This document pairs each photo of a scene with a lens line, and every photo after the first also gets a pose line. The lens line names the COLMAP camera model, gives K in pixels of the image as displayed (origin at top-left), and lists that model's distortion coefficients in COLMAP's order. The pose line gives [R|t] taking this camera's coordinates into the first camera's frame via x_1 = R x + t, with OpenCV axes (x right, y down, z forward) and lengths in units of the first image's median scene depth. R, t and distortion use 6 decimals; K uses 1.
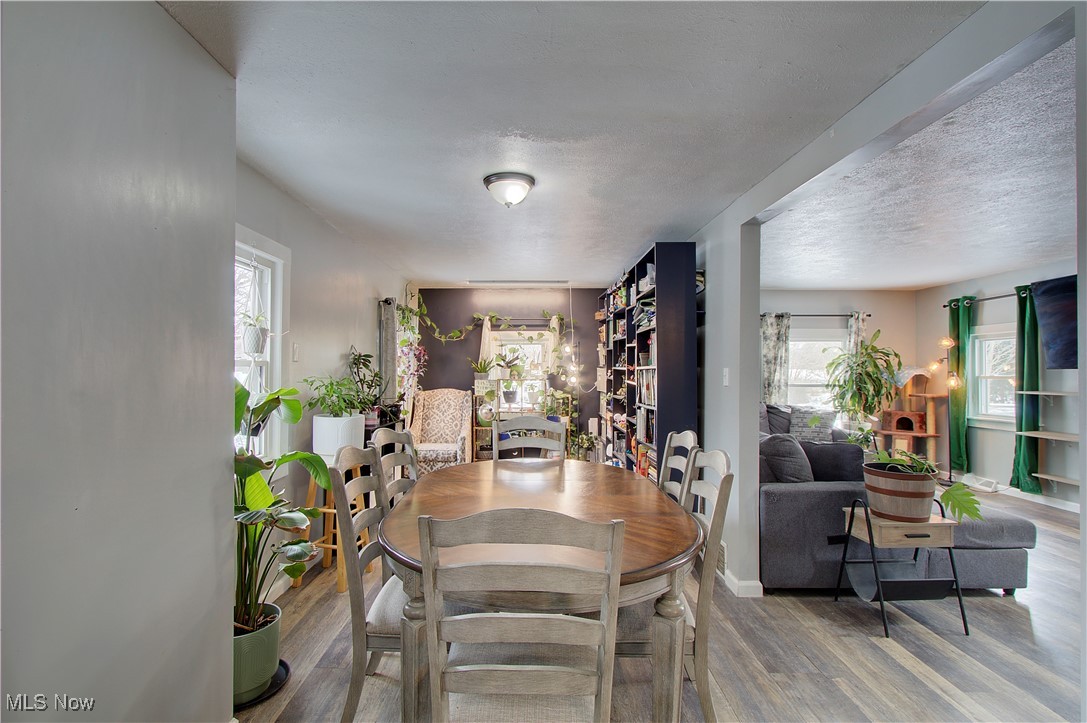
lens RADIAL K [[489.0, 0, 539.7], [0, 489.0, 367.8], [0, 0, 1]] dist [-0.000693, -0.000031]
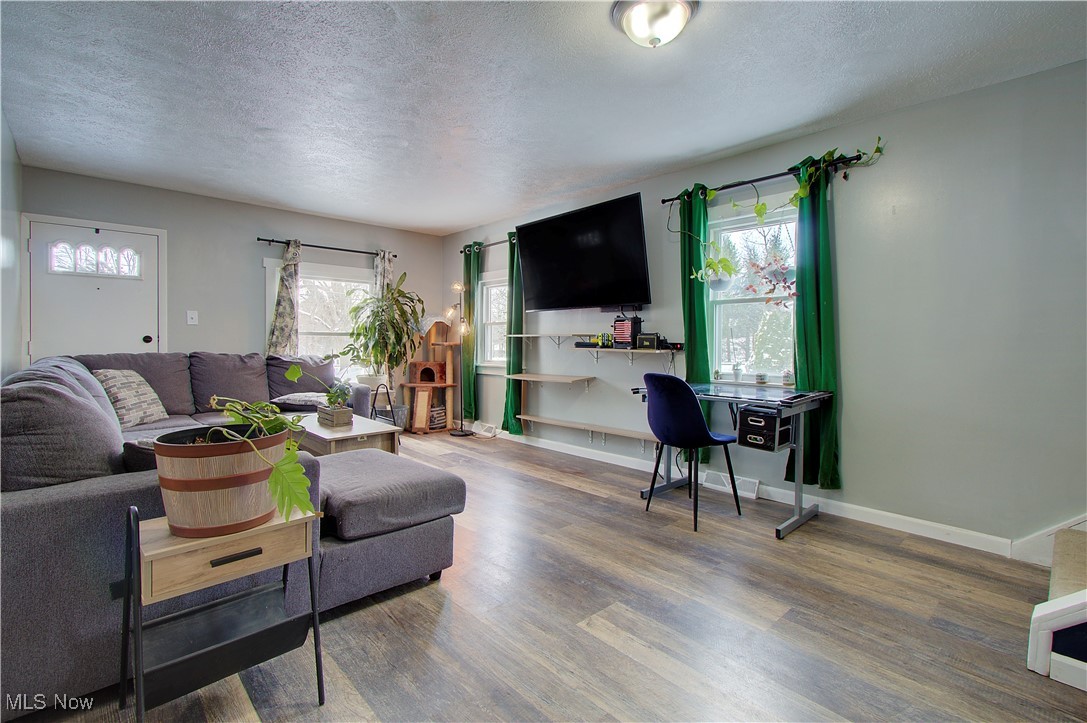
lens RADIAL K [[497.2, 0, 537.1], [0, 497.2, 342.8], [0, 0, 1]] dist [0.000138, 0.000446]
pose [[0.742177, 0.000604, 0.670204, 0.271249], [-0.010785, 0.999881, 0.011042, 0.041596], [-0.670117, -0.015423, 0.742095, 0.157714]]
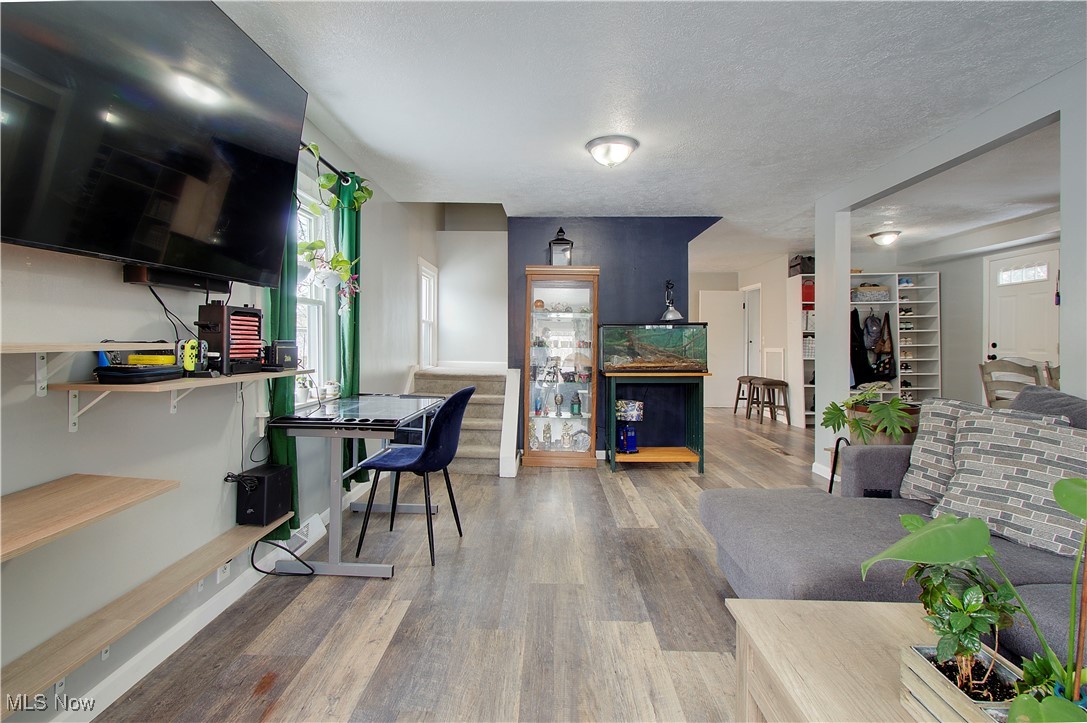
lens RADIAL K [[497.2, 0, 537.1], [0, 497.2, 342.8], [0, 0, 1]] dist [0.000138, 0.000446]
pose [[-0.999057, 0.000195, 0.043427, 0.602727], [-0.000005, 0.999989, -0.004600, 0.037642], [-0.043428, -0.004596, -0.999046, 0.883390]]
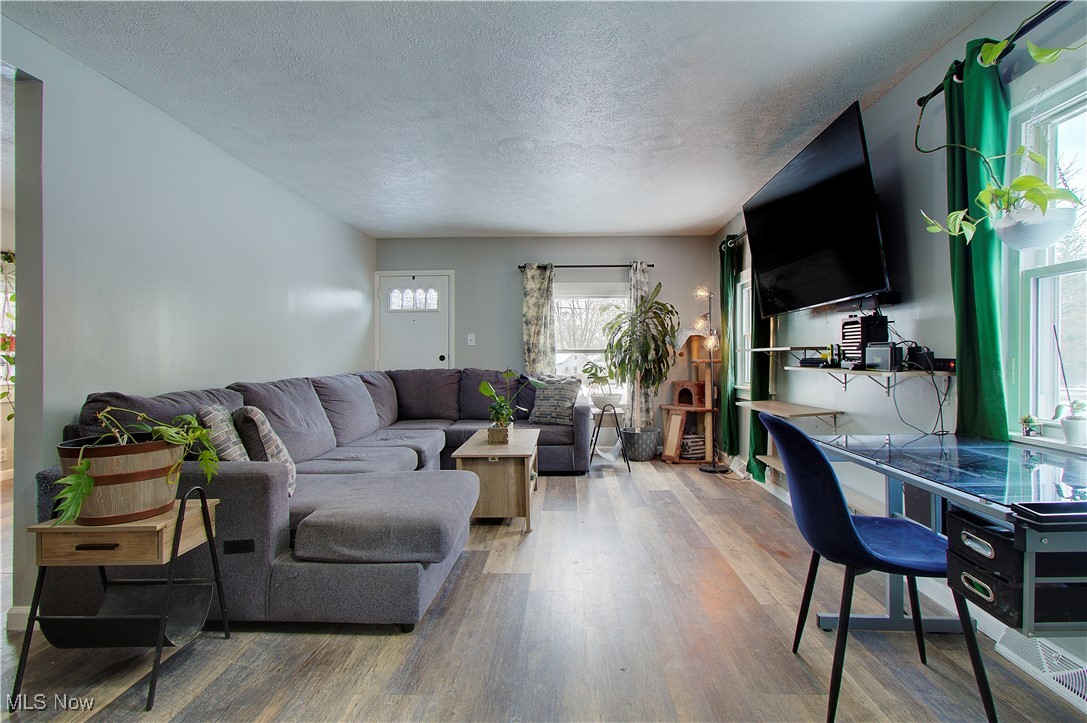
lens RADIAL K [[498.4, 0, 555.7], [0, 498.4, 358.3], [0, 0, 1]] dist [0.003024, 0.000661]
pose [[0.999330, -0.003958, -0.036385, 0.575683], [0.004361, 0.999930, 0.011001, 0.041834], [0.036339, -0.011152, 0.999277, 0.161819]]
